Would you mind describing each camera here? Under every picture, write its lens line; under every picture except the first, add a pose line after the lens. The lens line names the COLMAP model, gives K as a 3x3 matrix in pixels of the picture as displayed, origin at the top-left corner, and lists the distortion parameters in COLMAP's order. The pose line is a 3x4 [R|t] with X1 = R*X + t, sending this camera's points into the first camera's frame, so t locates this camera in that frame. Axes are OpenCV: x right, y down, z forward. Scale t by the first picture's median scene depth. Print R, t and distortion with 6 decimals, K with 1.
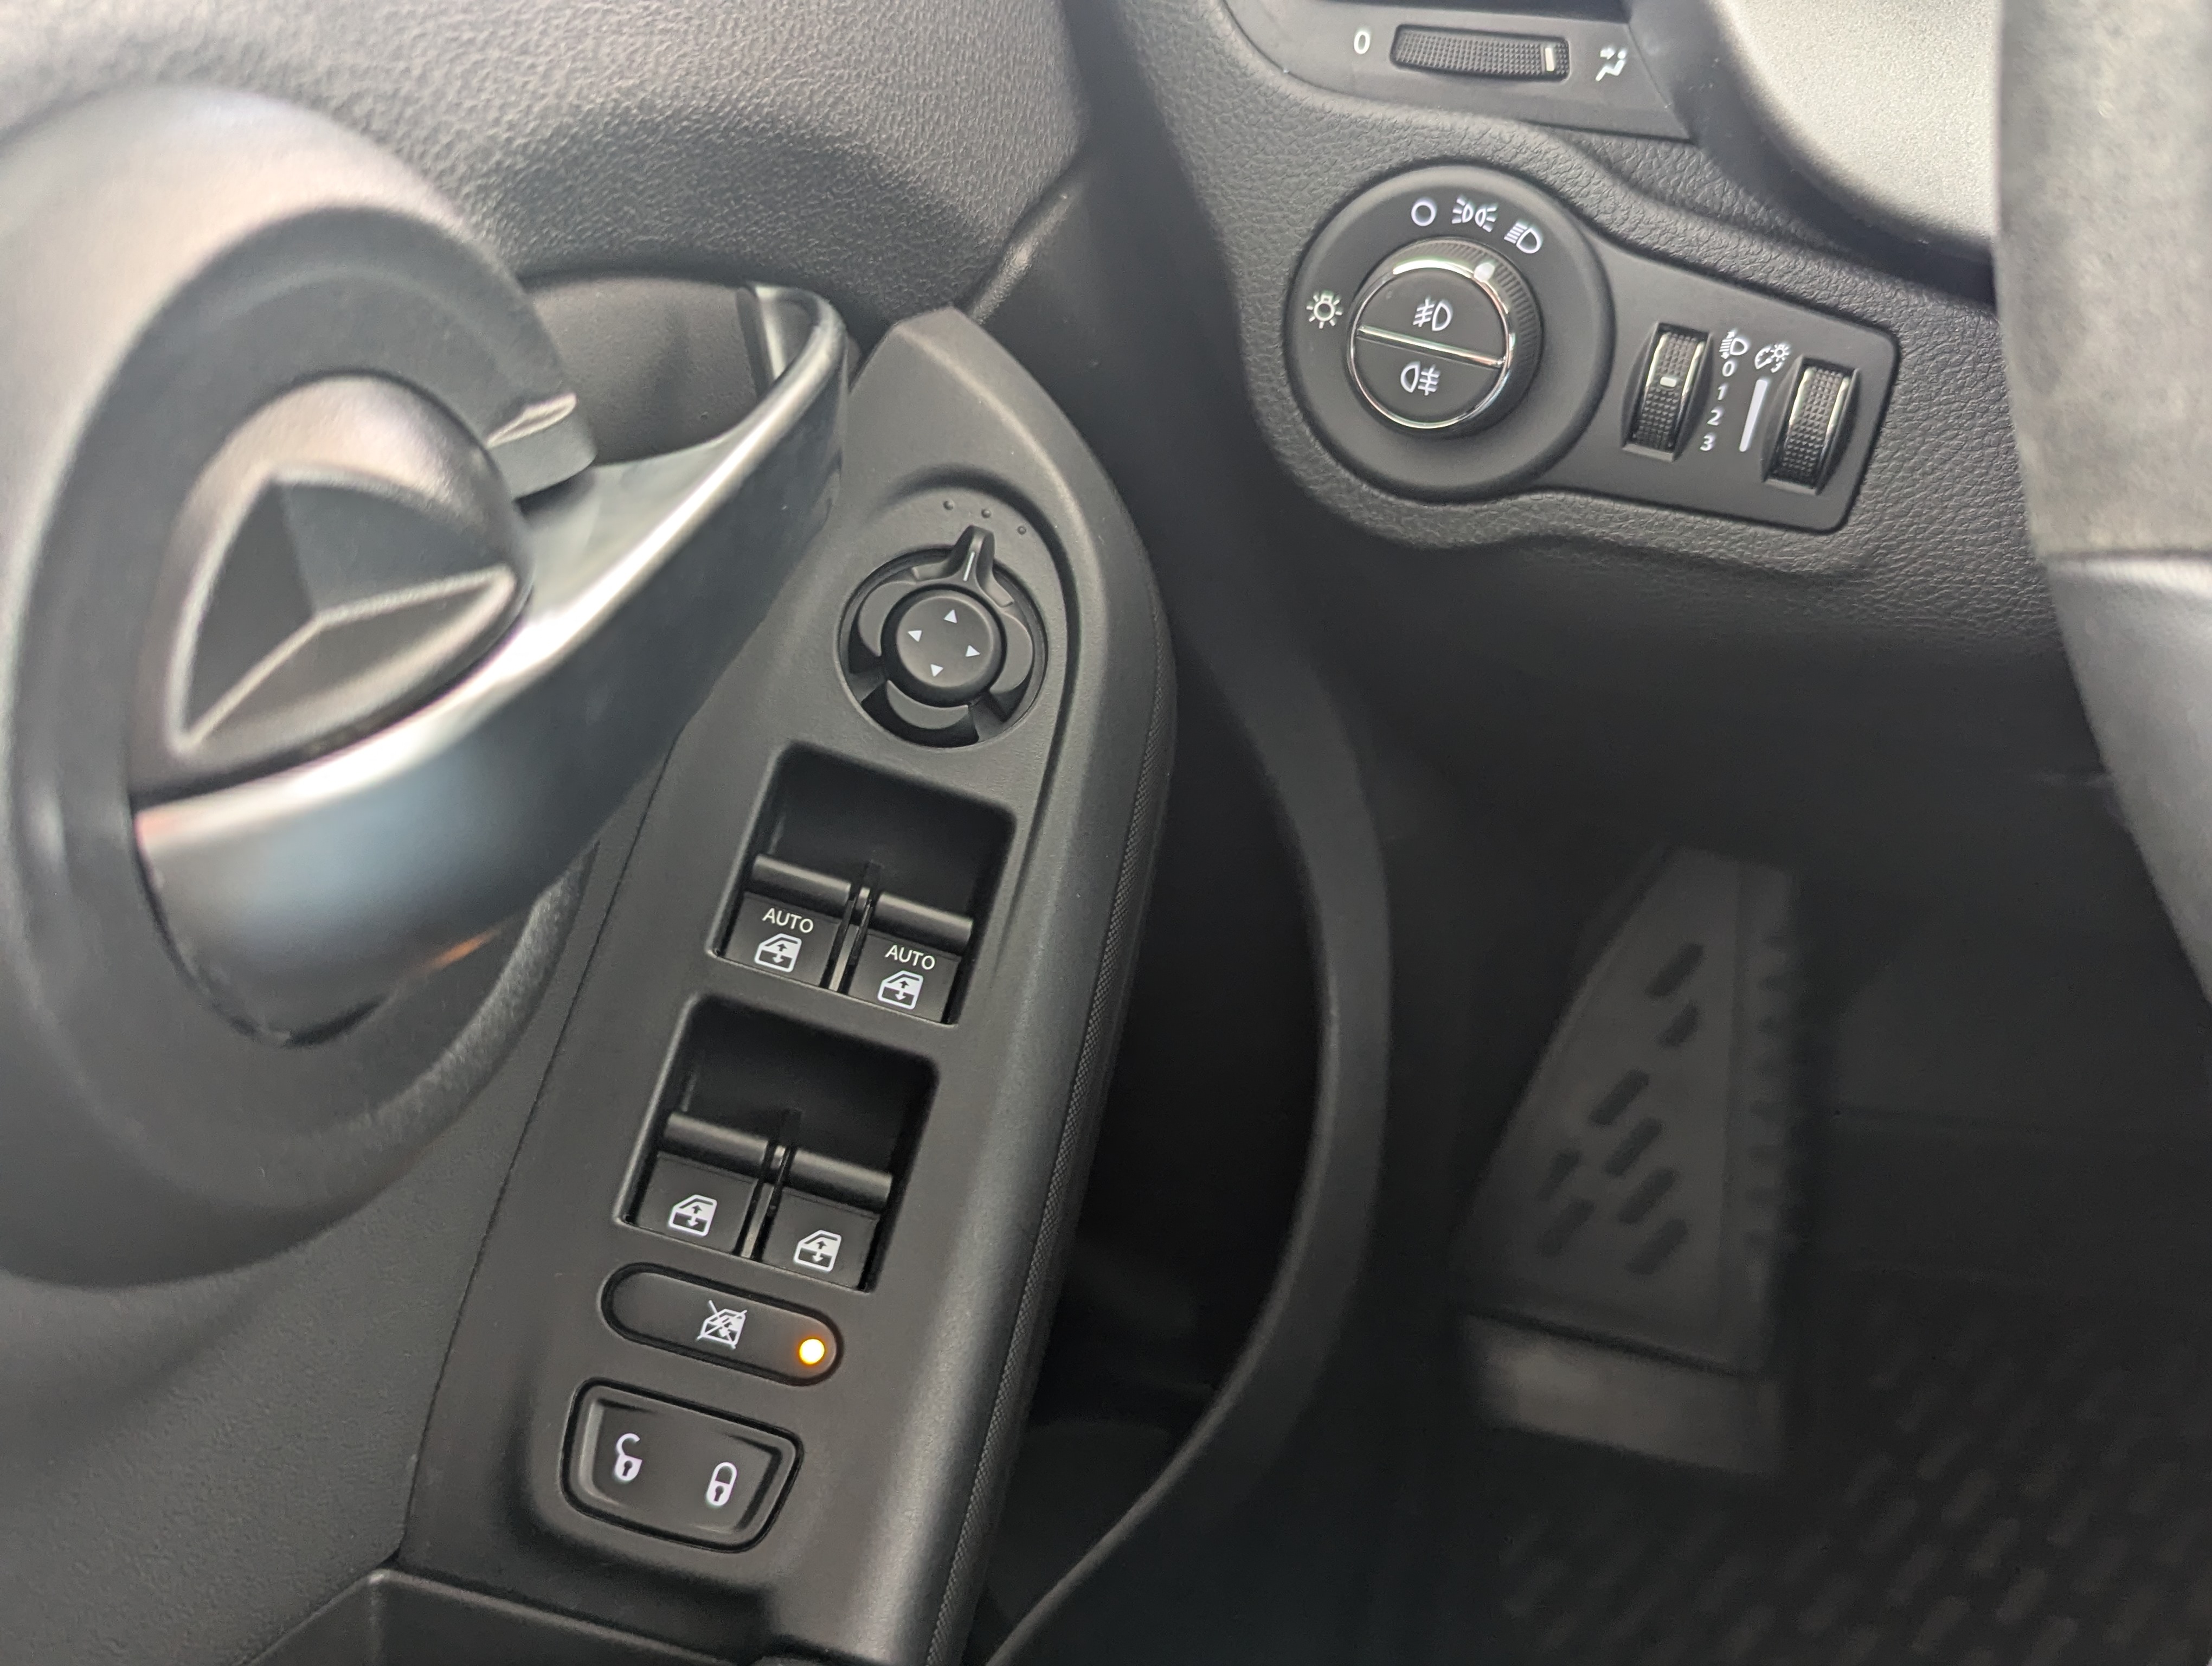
lens RADIAL K [[2028.9, 0, 1113.7], [0, 2028.9, 832.5], [0, 0, 1]] dist [0.013717, 0.000000]
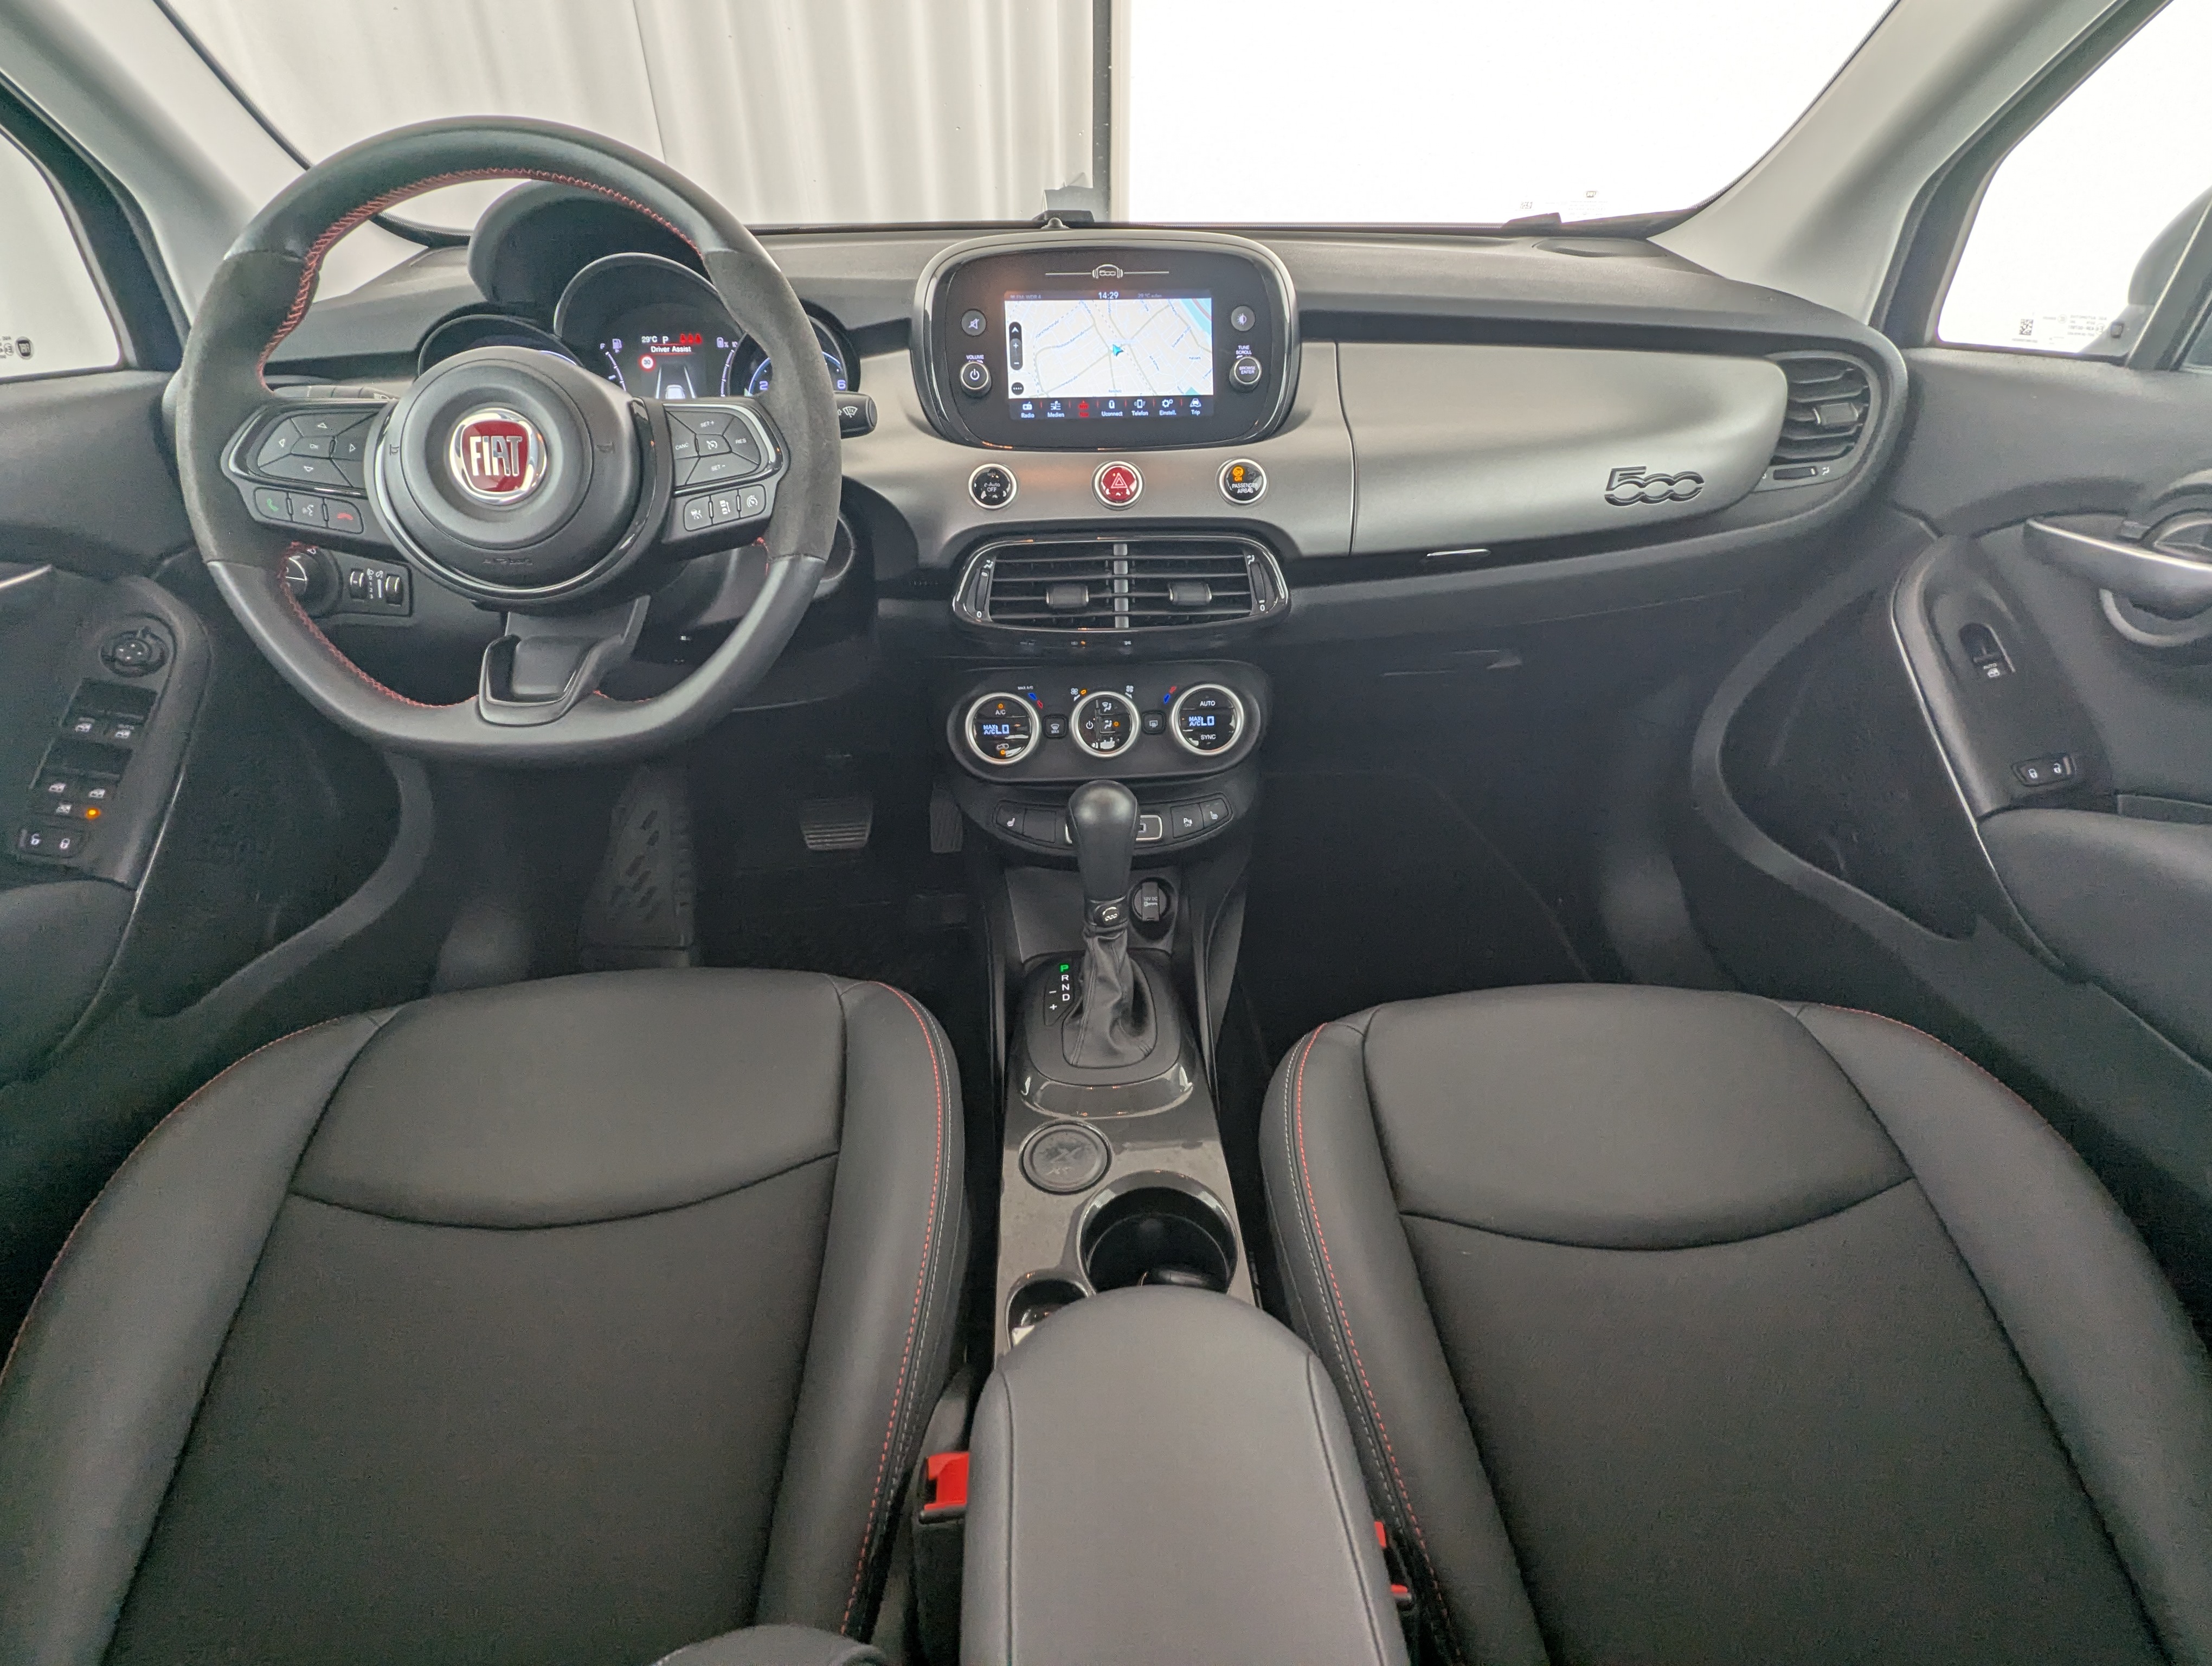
lens RADIAL K [[1043.4, 0, 1103.4], [0, 1043.4, 842.6], [0, 0, 1]] dist [-0.006055, 0.000129]
pose [[0.939968, -0.138619, 0.311840, 1.009453], [0.162199, 0.985446, -0.050860, 0.679374], [-0.300251, 0.098387, 0.948772, -1.463435]]
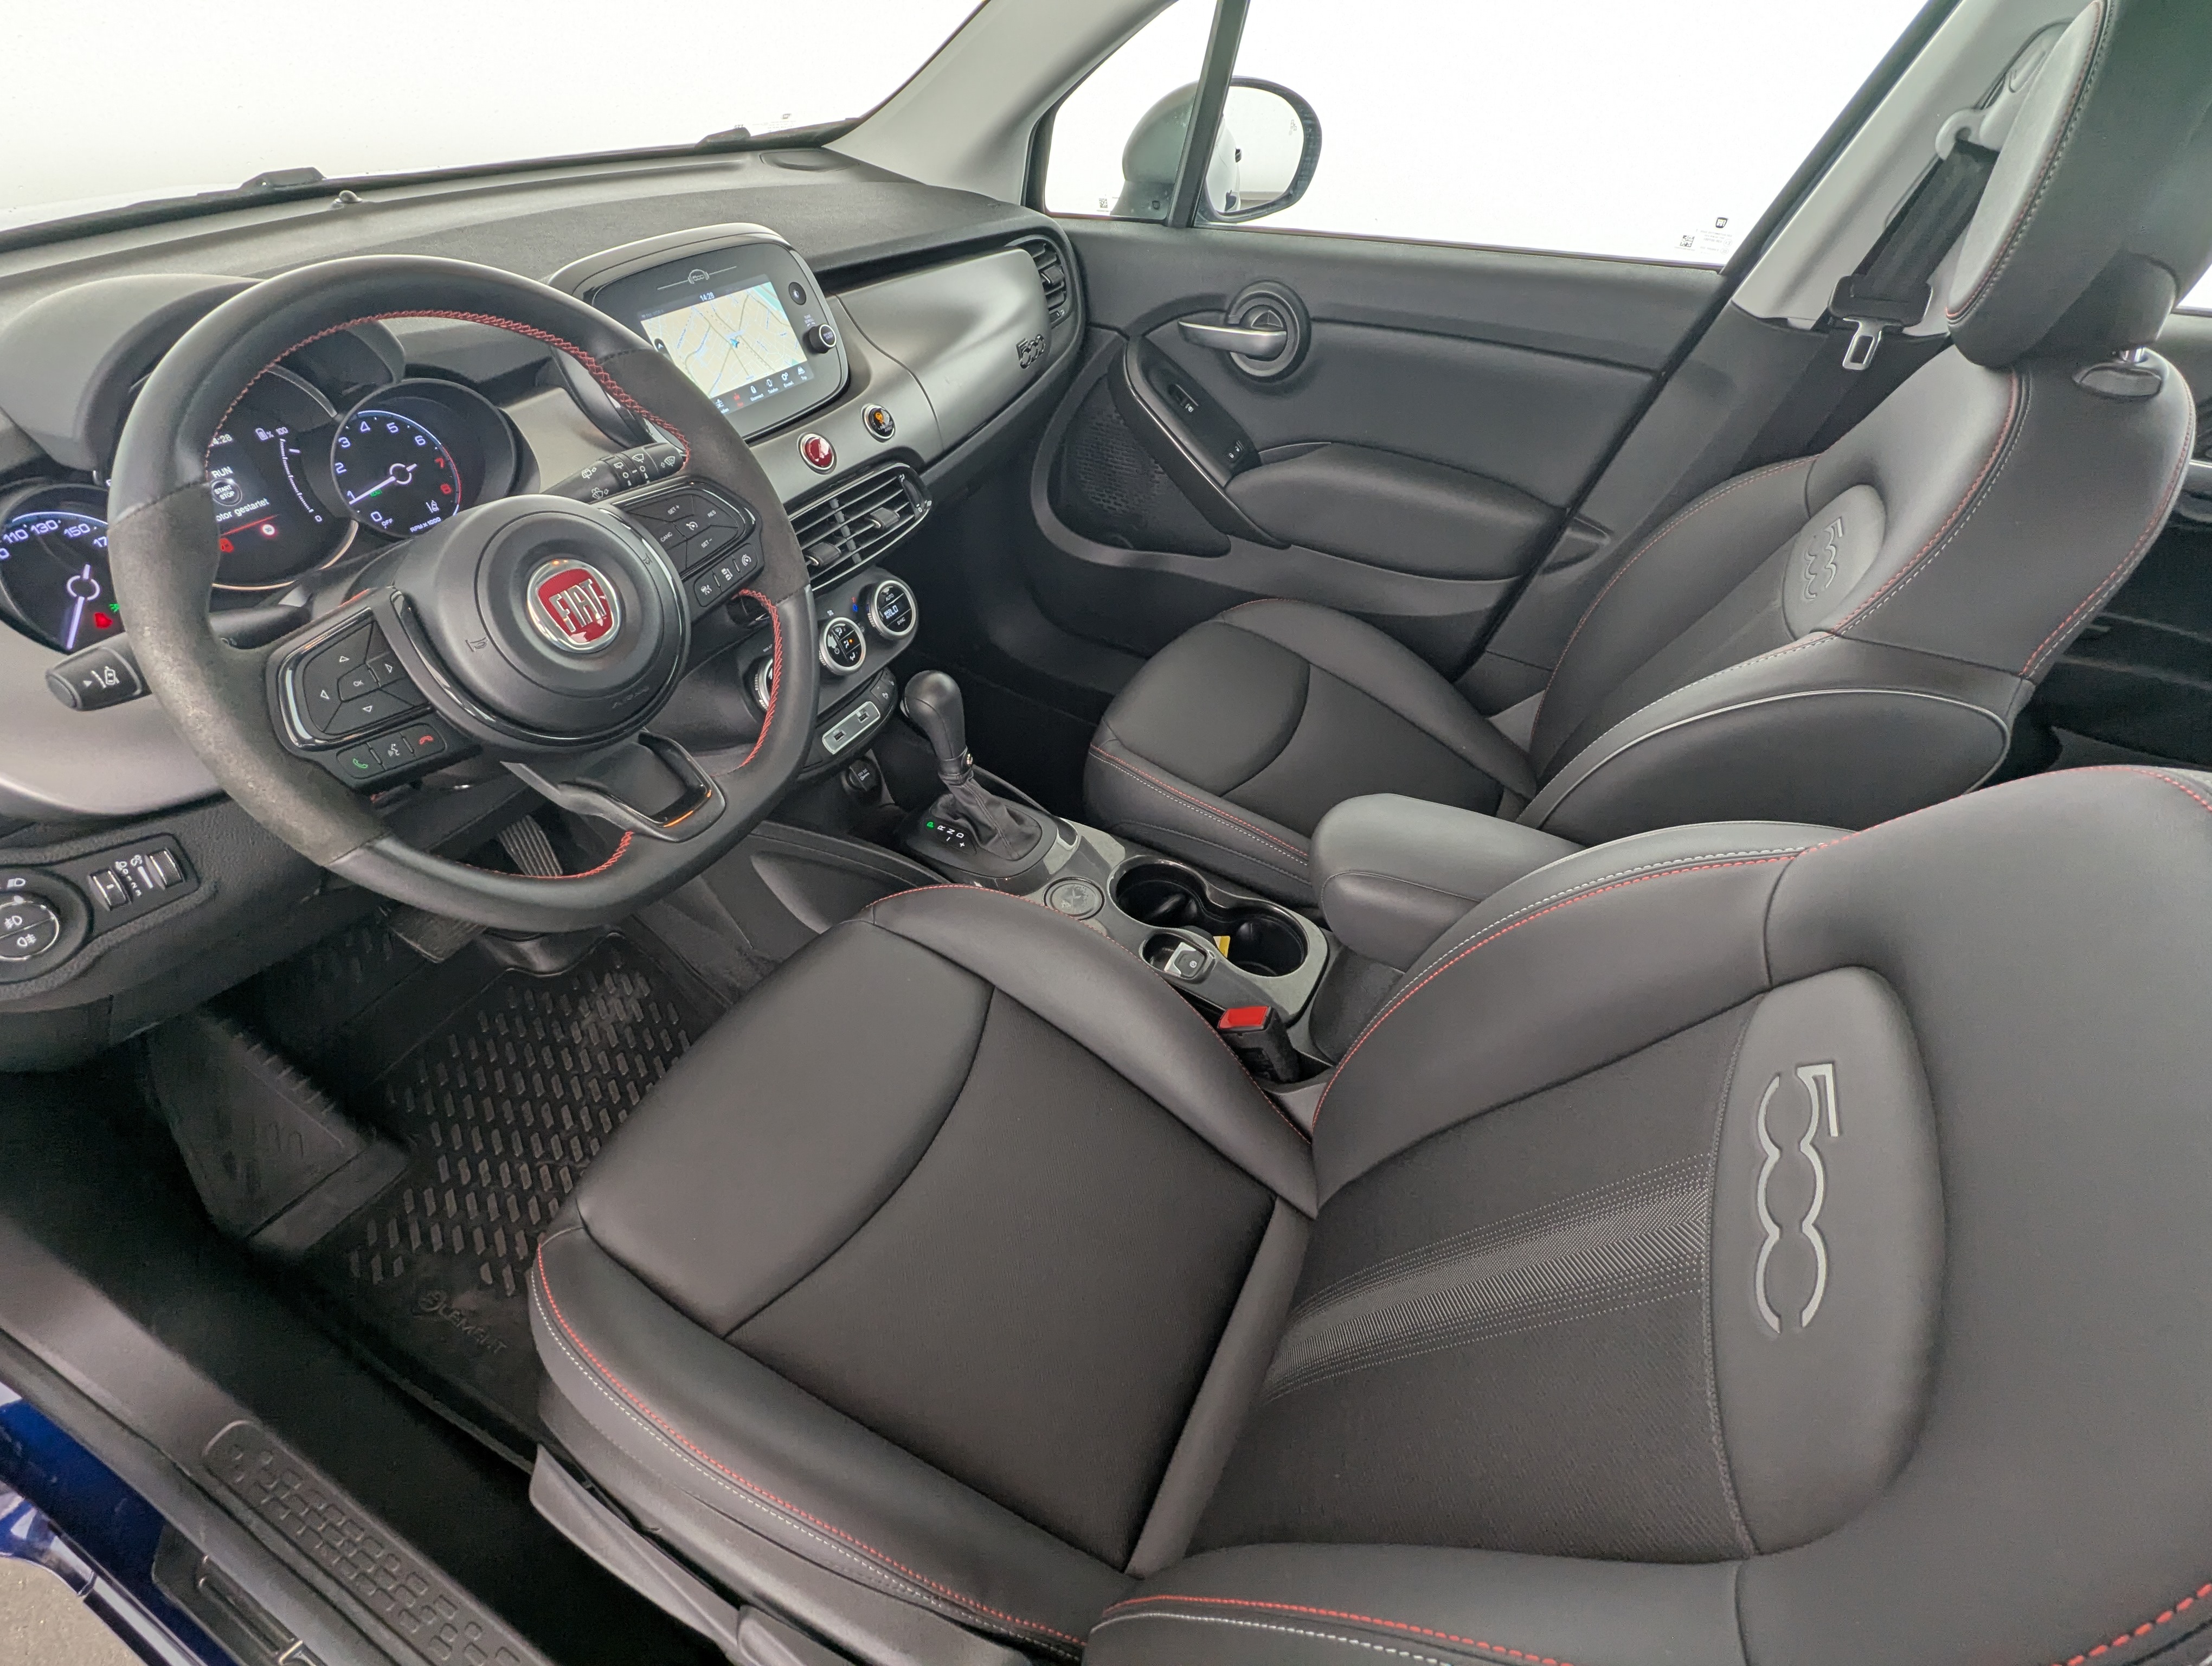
lens RADIAL K [[1043.4, 0, 1113.7], [0, 1043.4, 829.4], [0, 0, 1]] dist [-0.006055, 0.000129]
pose [[0.192500, -0.589499, 0.784496, -0.635712], [0.540218, 0.731062, 0.416788, -0.125079], [-0.819212, 0.343567, 0.459188, -1.024934]]
